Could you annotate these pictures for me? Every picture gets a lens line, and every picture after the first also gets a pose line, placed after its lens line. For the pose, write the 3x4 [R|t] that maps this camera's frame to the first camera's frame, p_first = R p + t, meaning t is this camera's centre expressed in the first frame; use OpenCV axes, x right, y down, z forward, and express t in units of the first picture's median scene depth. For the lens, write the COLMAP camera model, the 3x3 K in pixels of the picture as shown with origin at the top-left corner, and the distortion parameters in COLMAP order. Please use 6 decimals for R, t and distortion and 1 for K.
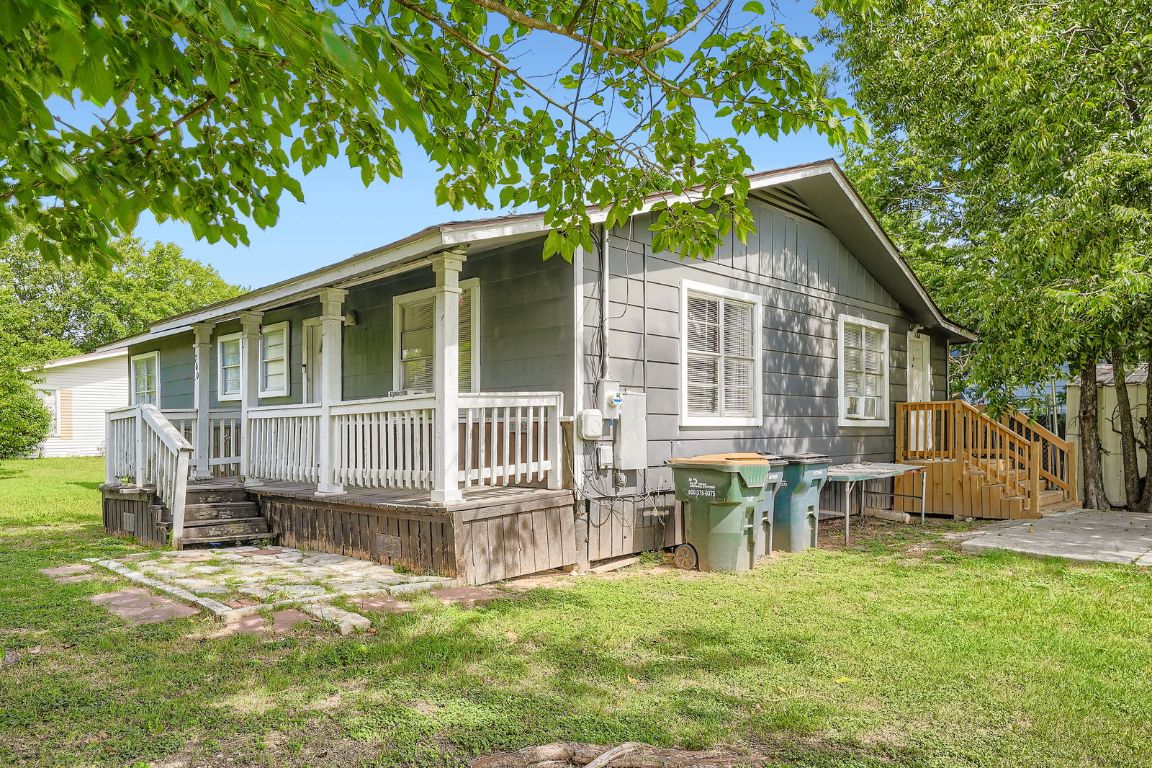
lens RADIAL K [[764.3, 0, 575.8], [0, 764.3, 427.6], [0, 0, 1]] dist [0.000166, 0.000382]
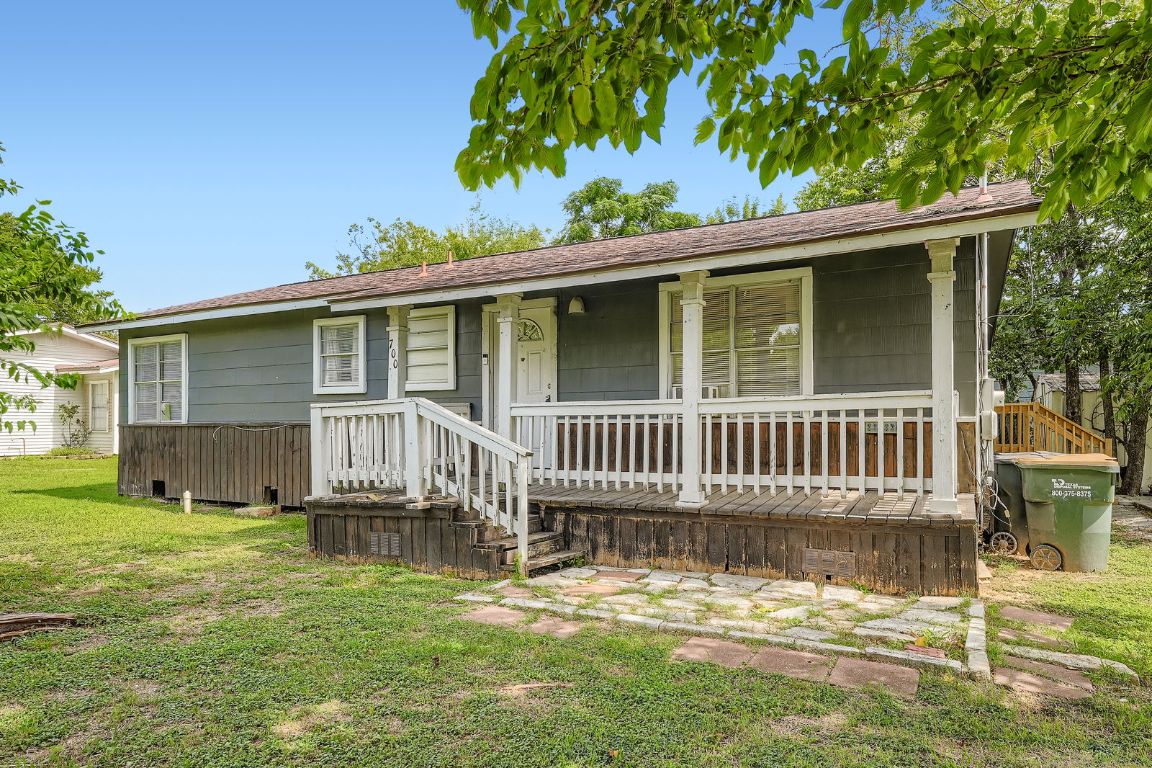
lens RADIAL K [[693.2, 0, 576.1], [0, 693.2, 427.6], [0, 0, 1]] dist [0.004270, 0.001177]
pose [[0.954153, 0.004762, 0.299282, -0.679138], [-0.004021, 0.999987, -0.003092, 0.002870], [-0.299293, 0.001747, 0.954160, 0.294462]]
